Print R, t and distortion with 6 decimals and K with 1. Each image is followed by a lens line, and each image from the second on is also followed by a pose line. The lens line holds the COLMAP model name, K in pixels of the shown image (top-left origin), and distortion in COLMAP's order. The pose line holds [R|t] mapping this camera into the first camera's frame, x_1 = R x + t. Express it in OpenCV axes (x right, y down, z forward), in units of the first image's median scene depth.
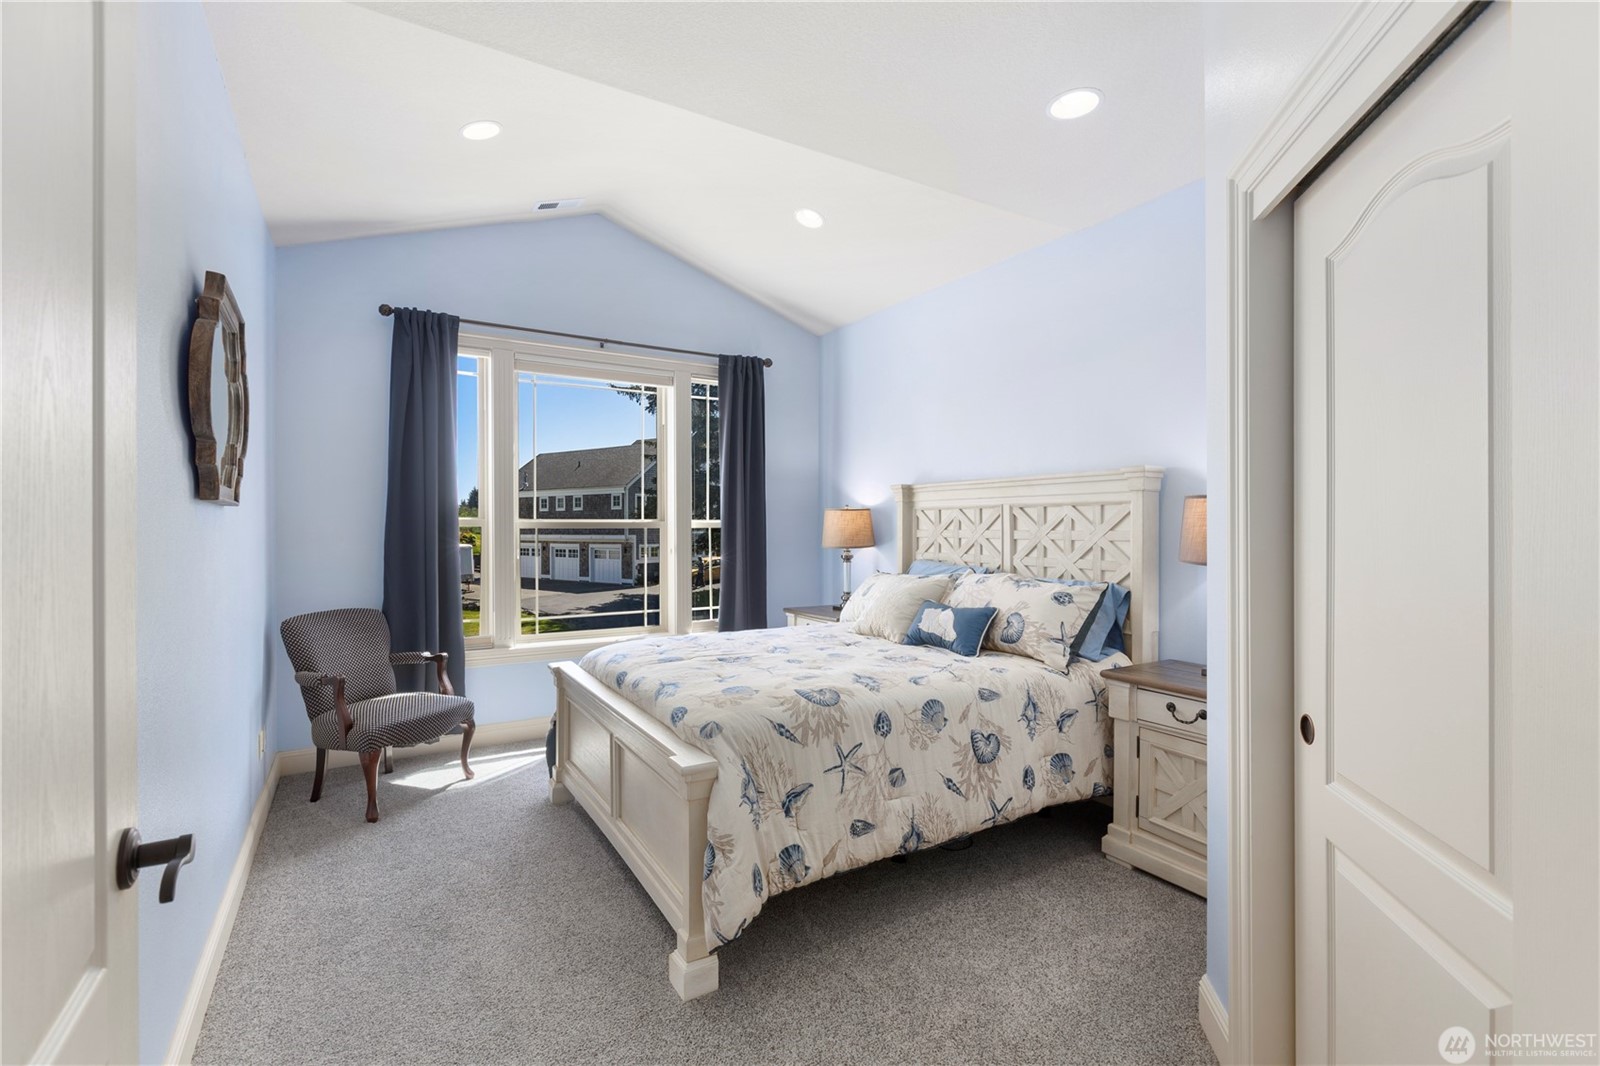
lens RADIAL K [[709.0, 0, 797.3], [0, 709.0, 523.5], [0, 0, 1]] dist [0.001168, -0.000627]
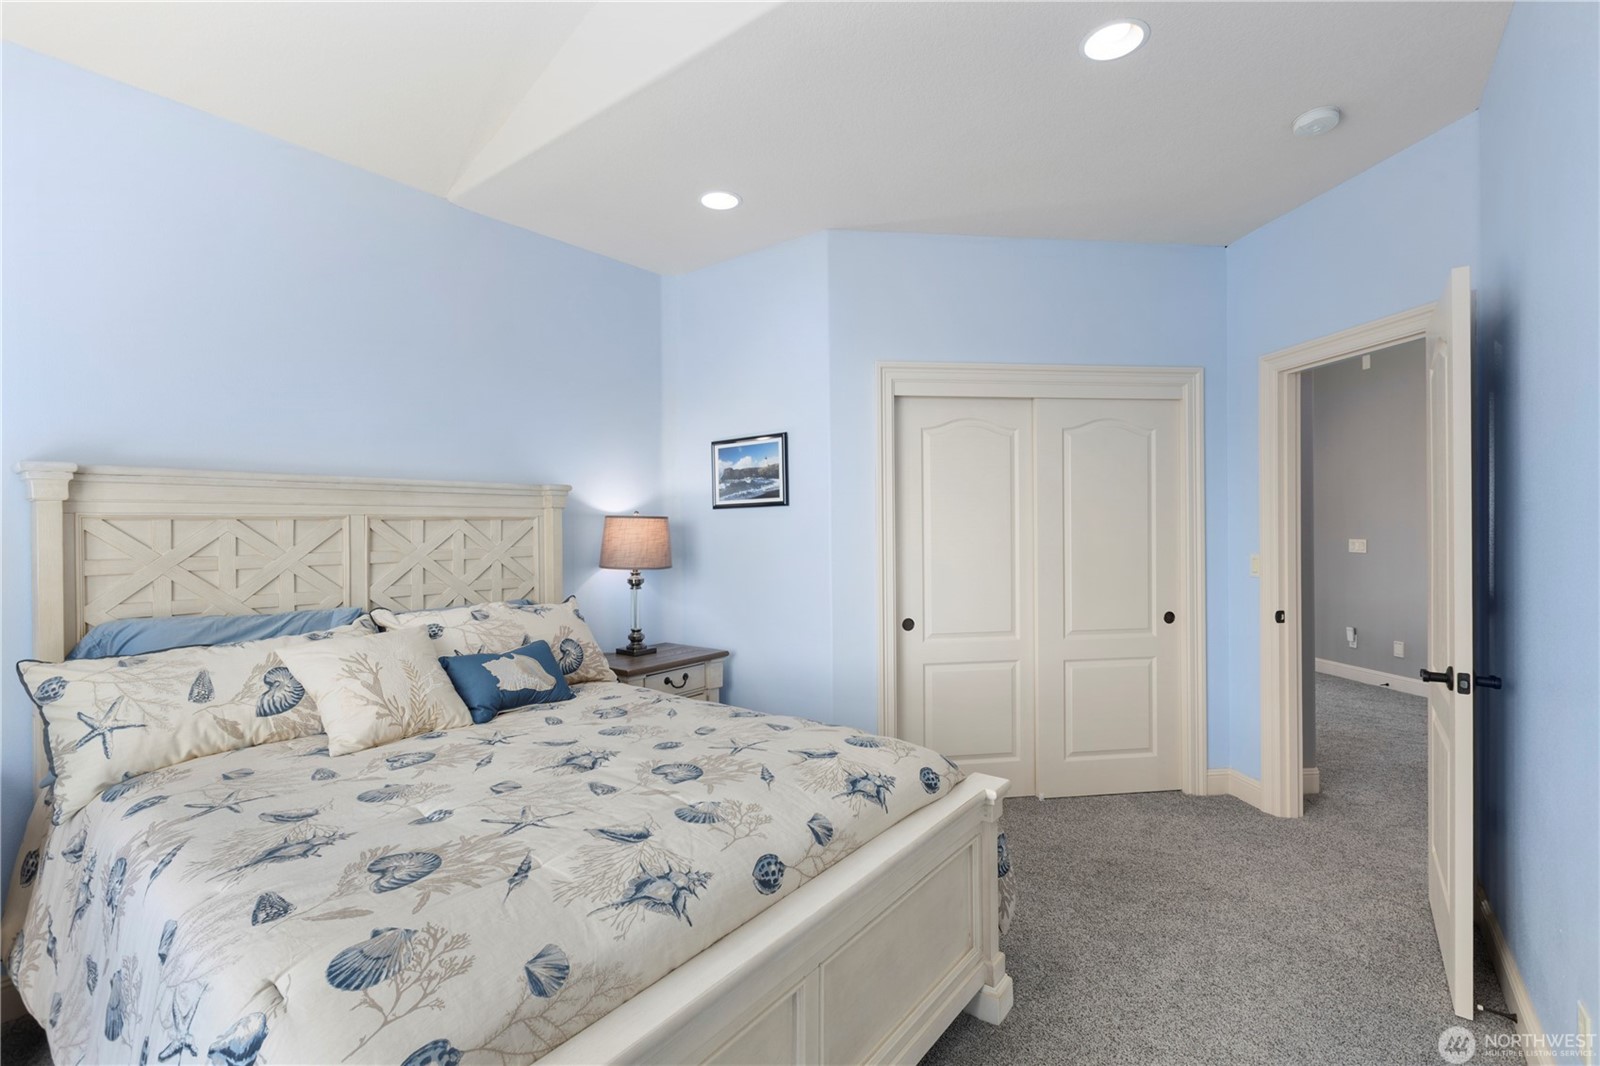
lens RADIAL K [[709.0, 0, 797.3], [0, 709.0, 523.5], [0, 0, 1]] dist [0.001168, -0.000627]
pose [[-0.363363, 0.021254, 0.931405, -0.599786], [0.023291, 0.999635, -0.013725, 0.000523], [-0.931357, 0.016706, -0.363725, 1.003981]]
